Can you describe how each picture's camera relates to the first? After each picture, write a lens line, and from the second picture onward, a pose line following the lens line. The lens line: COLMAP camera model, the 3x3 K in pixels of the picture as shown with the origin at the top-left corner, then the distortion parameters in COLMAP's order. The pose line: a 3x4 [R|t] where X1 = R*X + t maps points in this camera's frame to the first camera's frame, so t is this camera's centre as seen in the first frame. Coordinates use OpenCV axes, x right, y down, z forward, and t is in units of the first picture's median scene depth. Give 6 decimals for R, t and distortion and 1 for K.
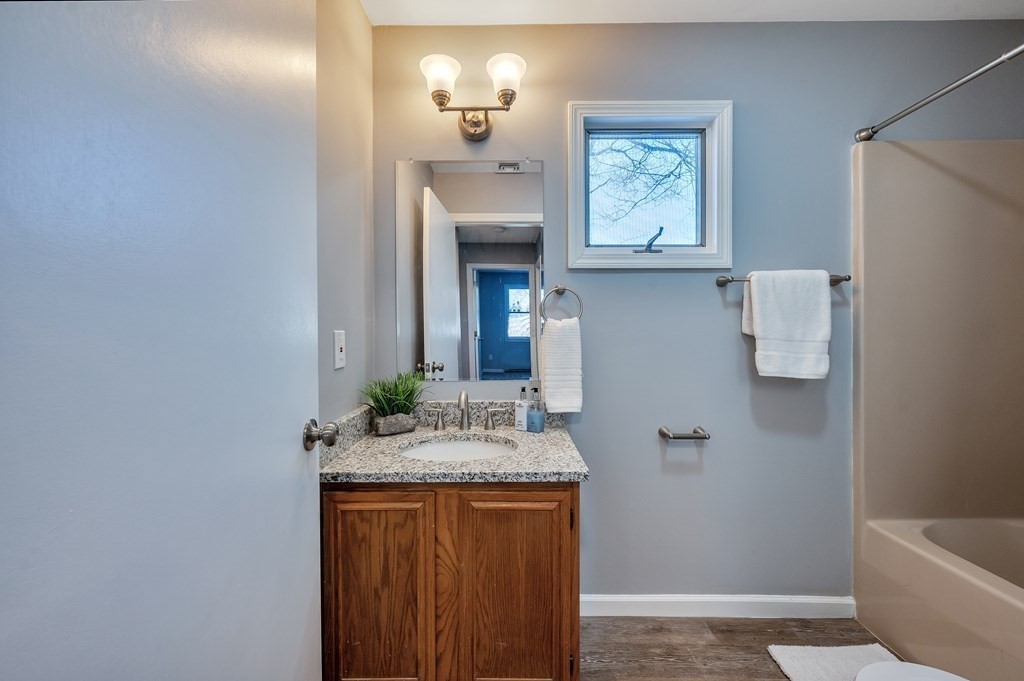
lens RADIAL K [[407.9, 0, 511.4], [0, 407.9, 335.1], [0, 0, 1]] dist [0.000069, -0.000661]
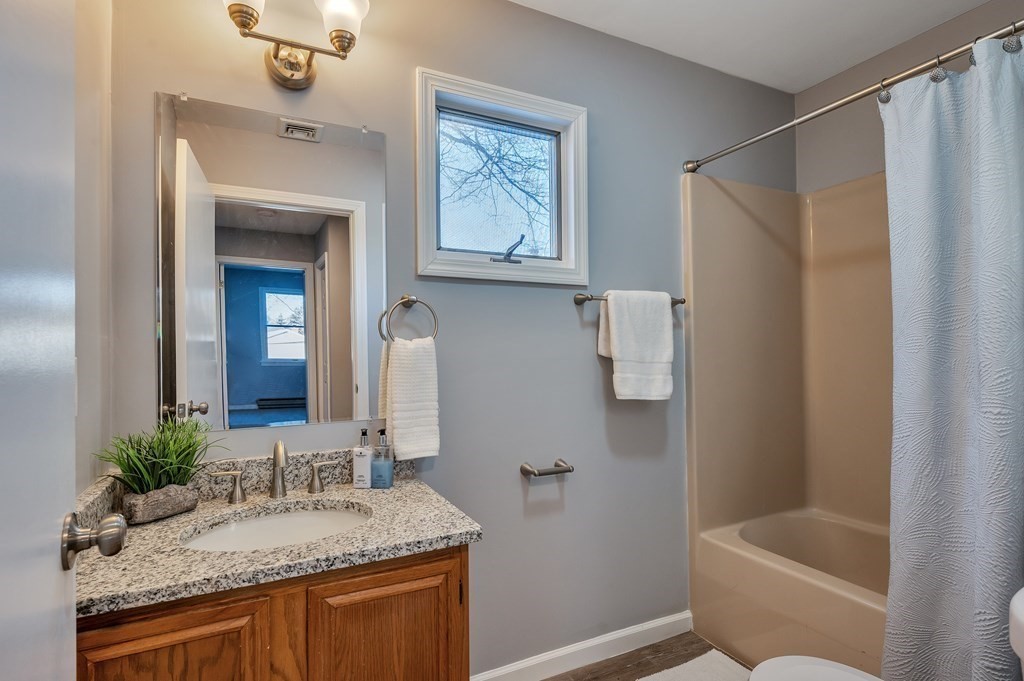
lens RADIAL K [[503.9, 0, 509.1], [0, 503.9, 345.4], [0, 0, 1]] dist [-0.001148, -0.000134]
pose [[0.895178, 0.000499, 0.445708, -0.143338], [0.009361, 0.999758, -0.019920, -0.005463], [-0.445610, 0.022004, 0.894957, 0.050793]]
